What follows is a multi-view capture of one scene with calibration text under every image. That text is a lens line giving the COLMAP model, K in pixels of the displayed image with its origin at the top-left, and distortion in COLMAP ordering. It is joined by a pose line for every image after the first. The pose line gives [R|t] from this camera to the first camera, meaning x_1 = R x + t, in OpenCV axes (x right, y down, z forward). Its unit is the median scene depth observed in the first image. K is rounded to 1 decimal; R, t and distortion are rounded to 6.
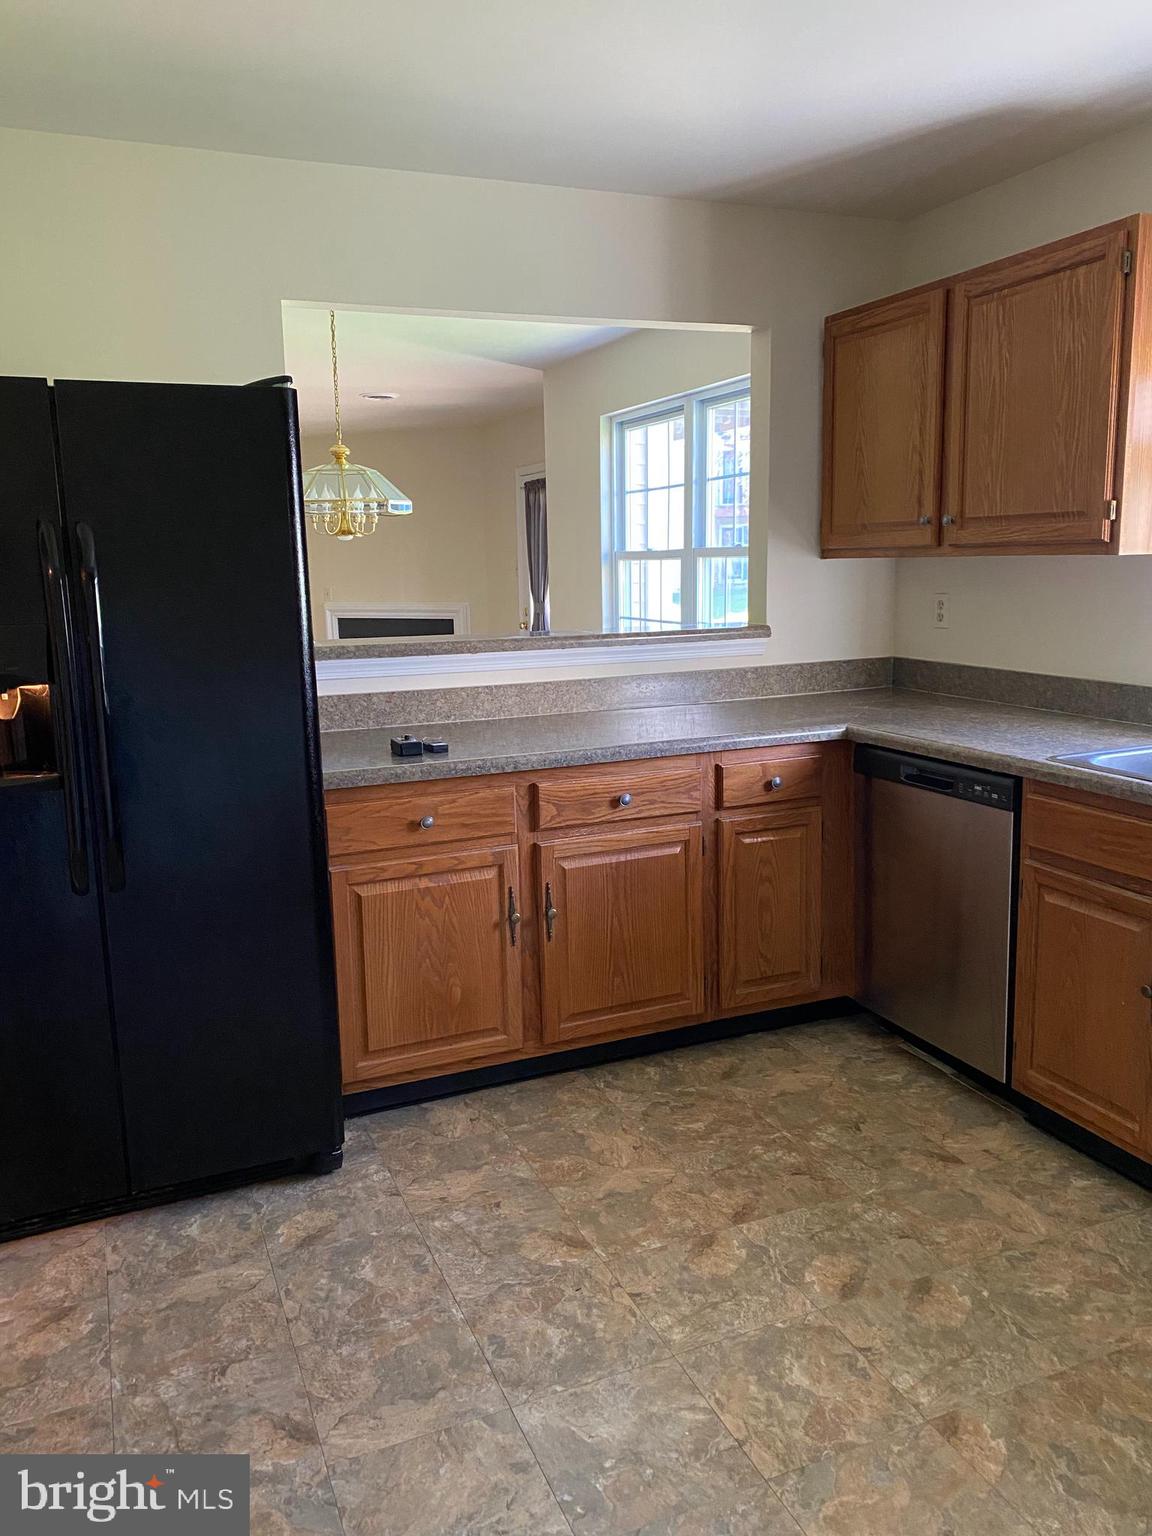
lens RADIAL K [[1187.7, 0, 574.5], [0, 1187.7, 762.7], [0, 0, 1]] dist [0.037286, -0.018160]
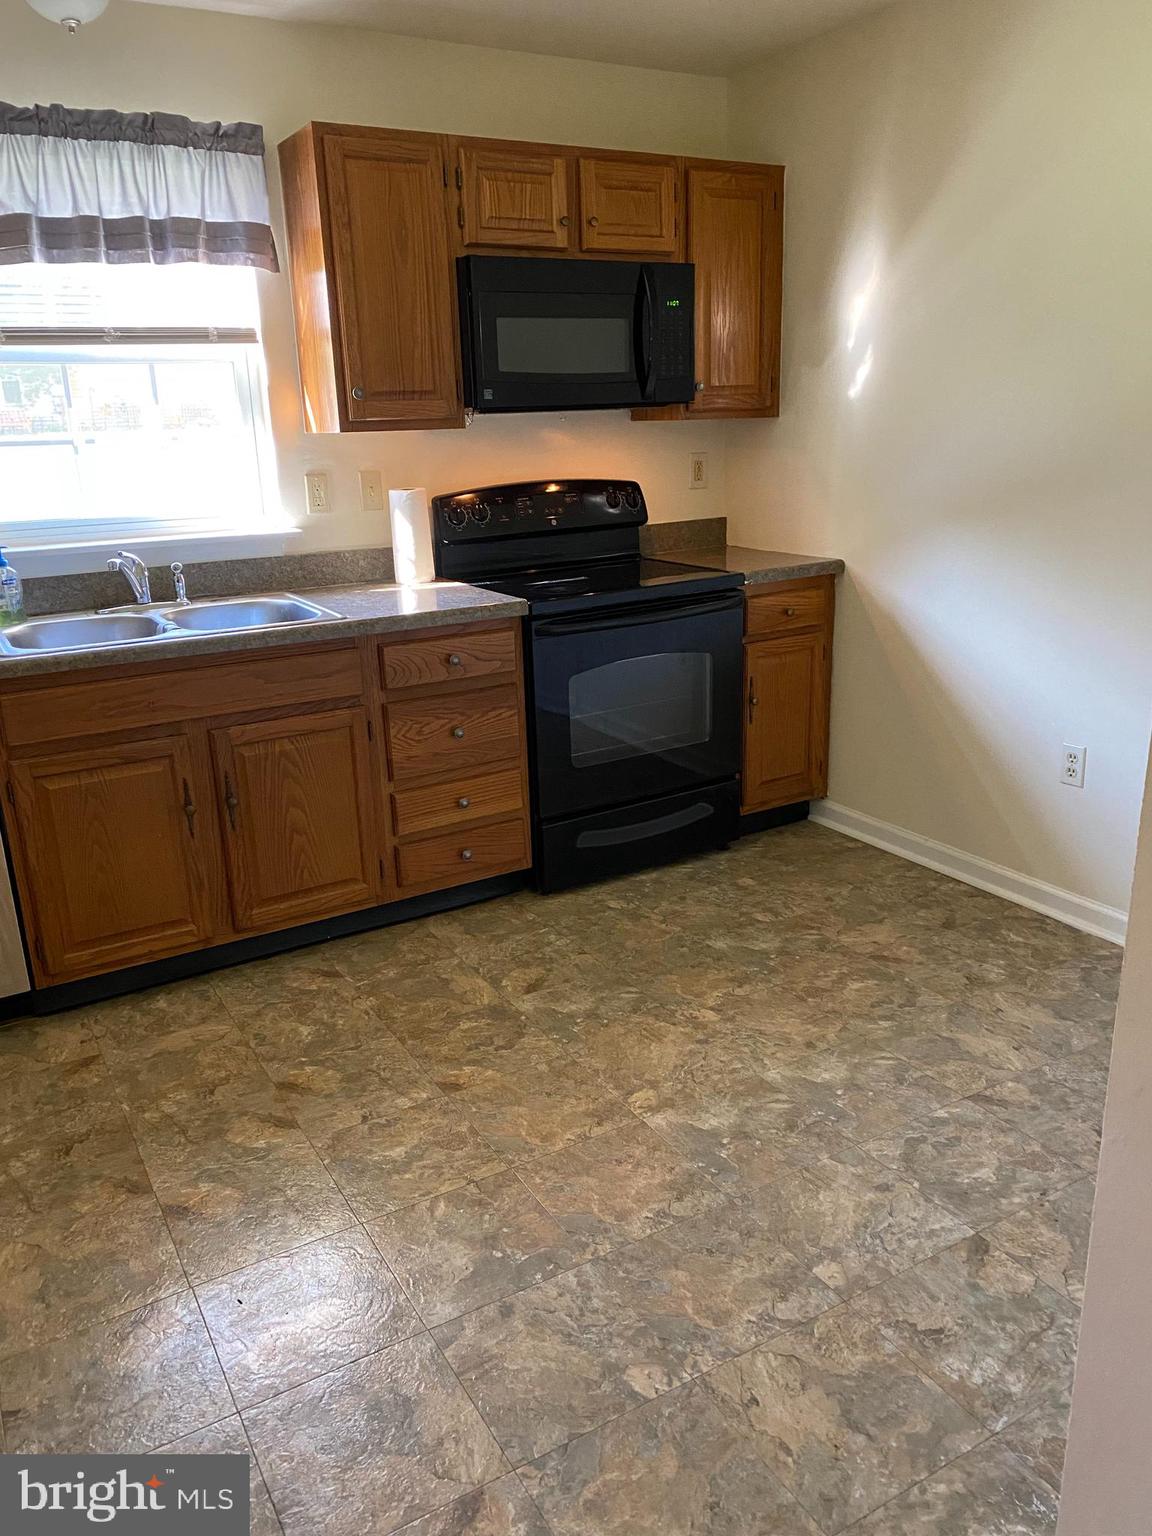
lens RADIAL K [[1187.7, 0, 574.9], [0, 1187.7, 774.8], [0, 0, 1]] dist [0.037286, -0.018160]
pose [[-0.133429, -0.266398, 0.954583, -0.618778], [0.209594, 0.933824, 0.289901, -0.095719], [-0.968642, 0.238756, -0.068763, 0.599897]]
